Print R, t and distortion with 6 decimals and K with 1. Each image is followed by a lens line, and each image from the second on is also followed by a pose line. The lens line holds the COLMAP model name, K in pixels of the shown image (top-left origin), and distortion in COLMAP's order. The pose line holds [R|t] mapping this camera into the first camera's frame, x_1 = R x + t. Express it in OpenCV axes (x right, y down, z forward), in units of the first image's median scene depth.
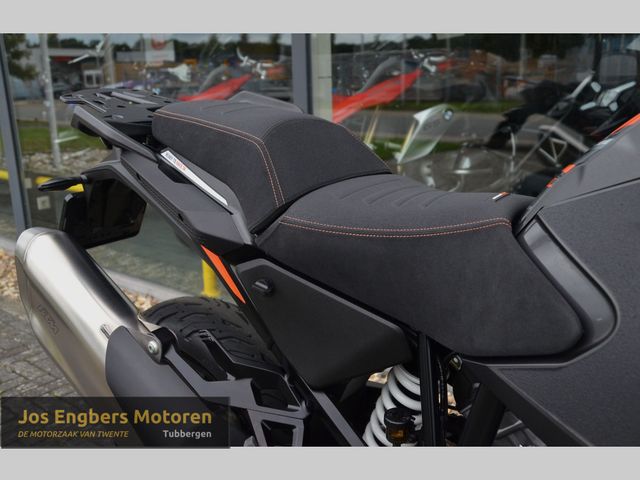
lens RADIAL K [[620.2, 0, 330.3], [0, 620.2, 239.0], [0, 0, 1]] dist [-0.006374, -0.001106]
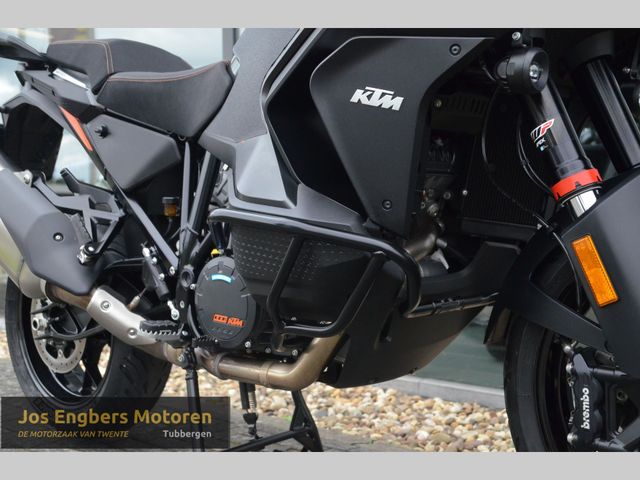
lens RADIAL K [[770.2, 0, 336.4], [0, 770.2, 248.9], [0, 0, 1]] dist [0.020895, 0.240392]
pose [[0.998644, 0.019064, -0.048441, 0.516411], [-0.029390, 0.974519, -0.222370, 0.693380], [0.042967, 0.223492, 0.973758, -0.699822]]
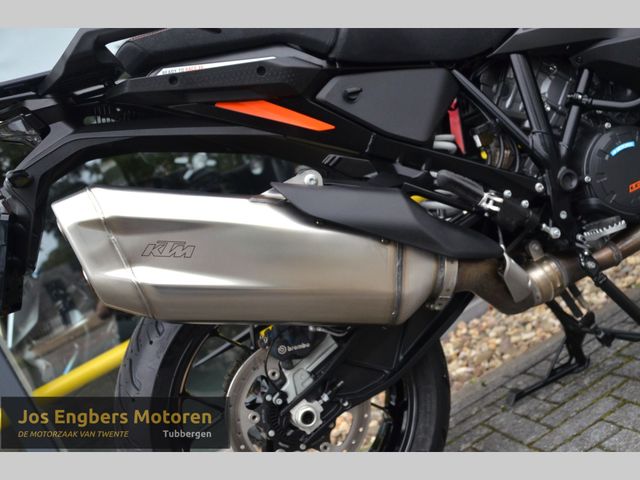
lens RADIAL K [[736.2, 0, 343.4], [0, 736.2, 250.8], [0, 0, 1]] dist [0.023006, 0.036216]
pose [[0.517897, -0.320623, 0.793085, -1.202143], [0.607792, 0.790316, -0.077394, 0.374321], [-0.601973, 0.522113, 0.604174, 0.280898]]
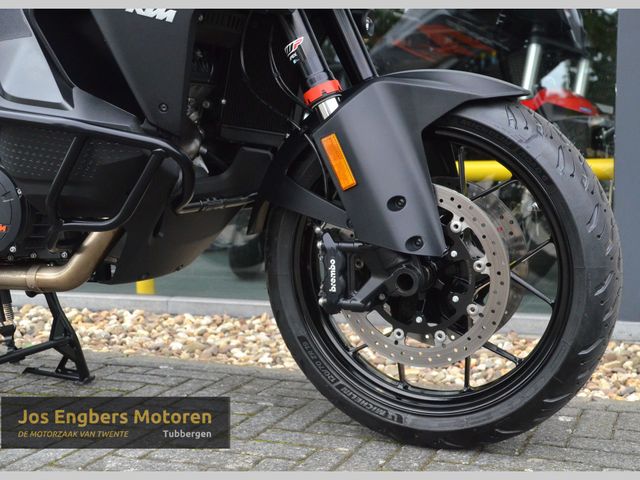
lens RADIAL K [[858.5, 0, 357.8], [0, 858.5, 248.4], [0, 0, 1]] dist [0.008190, 0.455331]
pose [[0.951424, -0.023154, 0.307012, 0.402746], [0.069269, 0.987701, -0.140176, 0.822306], [-0.299990, 0.154633, 0.941326, -0.997124]]
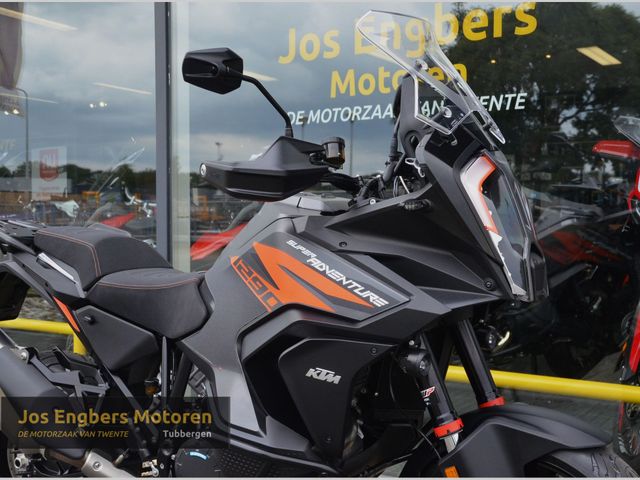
lens RADIAL K [[783.1, 0, 381.7], [0, 783.1, 254.1], [0, 0, 1]] dist [-0.051688, 0.276162]
pose [[0.989472, 0.025979, 0.142375, 0.397652], [0.004612, 0.977596, -0.210438, 0.354236], [-0.144652, 0.208879, 0.967184, -1.373033]]
